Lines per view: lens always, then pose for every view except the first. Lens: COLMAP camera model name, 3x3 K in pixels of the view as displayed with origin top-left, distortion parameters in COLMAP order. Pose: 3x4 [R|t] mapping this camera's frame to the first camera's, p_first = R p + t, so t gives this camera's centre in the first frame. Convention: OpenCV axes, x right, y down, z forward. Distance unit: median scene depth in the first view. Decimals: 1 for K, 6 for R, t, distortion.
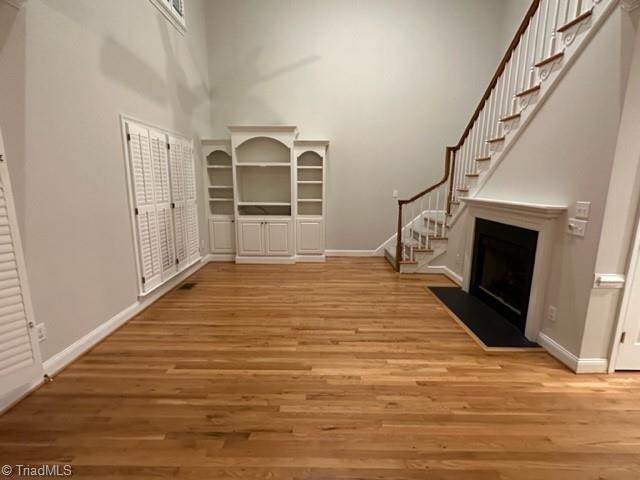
lens RADIAL K [[312.8, 0, 316.1], [0, 312.8, 241.7], [0, 0, 1]] dist [-0.001527, 0.002030]
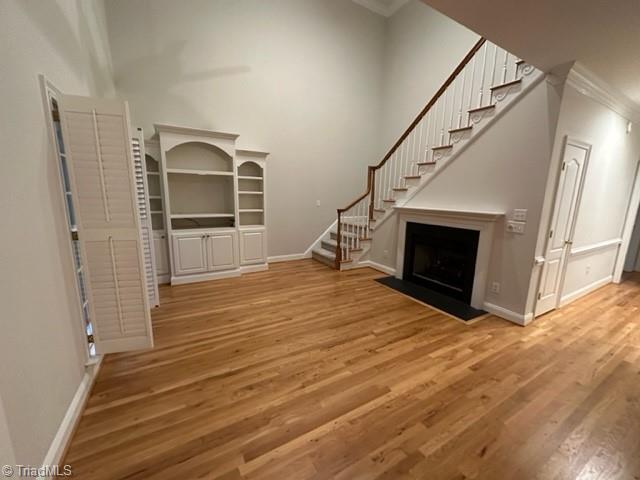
lens RADIAL K [[255.3, 0, 318.0], [0, 255.3, 239.9], [0, 0, 1]] dist [-0.000473, 0.001068]
pose [[0.866217, -0.078232, 0.493506, -0.421986], [0.080671, 0.996606, 0.016389, -0.060756], [-0.493113, 0.025615, 0.869588, 0.316646]]
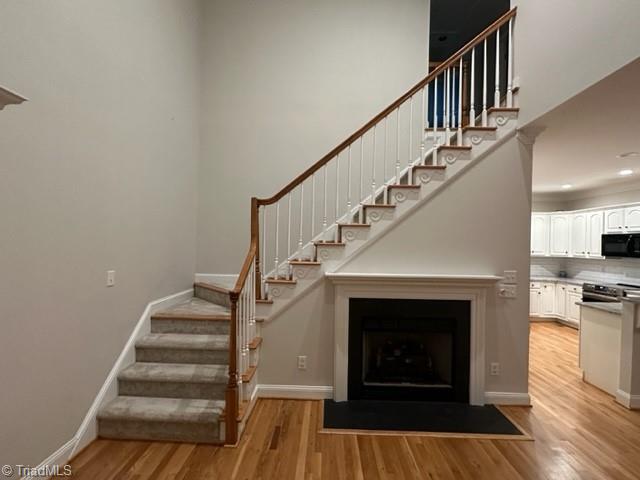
lens RADIAL K [[312.8, 0, 317.4], [0, 312.8, 242.5], [0, 0, 1]] dist [-0.001527, 0.002030]
pose [[0.020395, -0.008948, 0.999752, -0.324008], [0.174464, 0.984650, 0.005253, -0.284293], [-0.984452, 0.174313, 0.021643, 1.272195]]
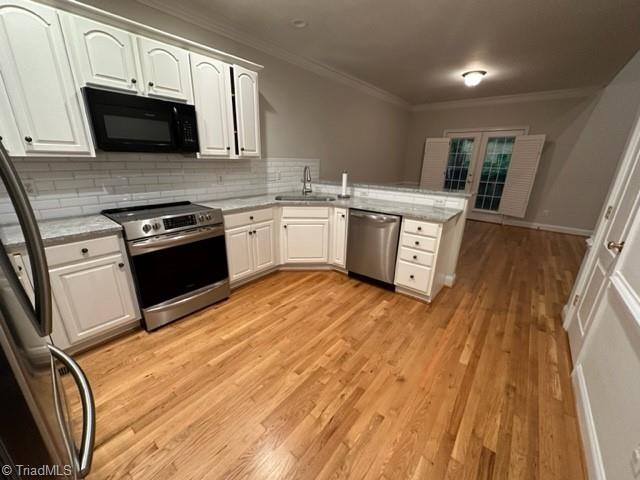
lens RADIAL K [[255.3, 0, 319.5], [0, 255.3, 238.5], [0, 0, 1]] dist [-0.000473, 0.001068]
pose [[-0.628181, 0.213311, -0.748256, 1.583906], [-0.175109, 0.898255, 0.403081, -0.063368], [0.758107, 0.384234, -0.526914, 0.519030]]
